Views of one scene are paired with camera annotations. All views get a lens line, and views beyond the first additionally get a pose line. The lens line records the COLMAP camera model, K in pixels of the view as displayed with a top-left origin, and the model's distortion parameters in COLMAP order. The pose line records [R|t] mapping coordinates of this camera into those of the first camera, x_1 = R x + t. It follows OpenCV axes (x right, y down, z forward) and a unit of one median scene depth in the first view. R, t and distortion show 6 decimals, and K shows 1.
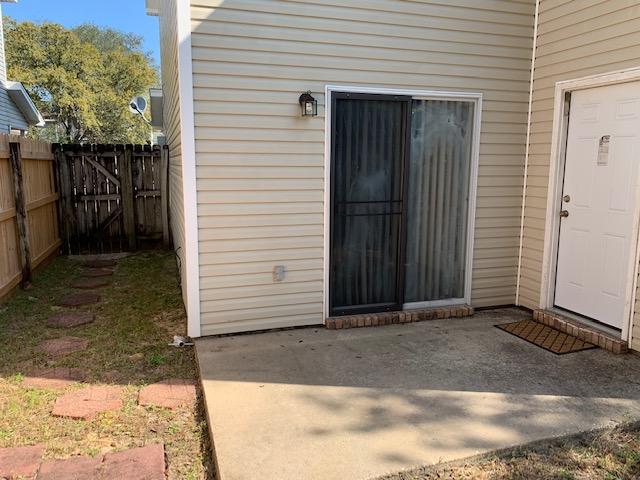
lens RADIAL K [[489.4, 0, 316.6], [0, 489.4, 231.4], [0, 0, 1]] dist [0.029022, -0.038845]
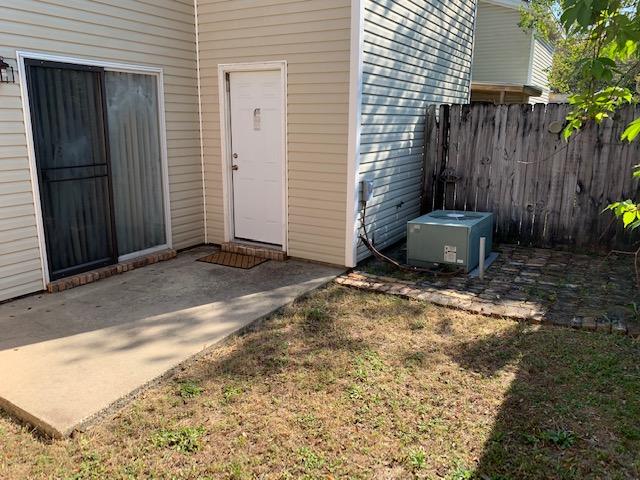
lens RADIAL K [[489.4, 0, 321.4], [0, 489.4, 238.7], [0, 0, 1]] dist [0.029022, -0.038845]
pose [[0.748946, -0.154148, 0.644452, -0.204804], [0.090732, 0.987261, 0.130701, 0.002273], [-0.656390, -0.039415, 0.753391, -0.156670]]
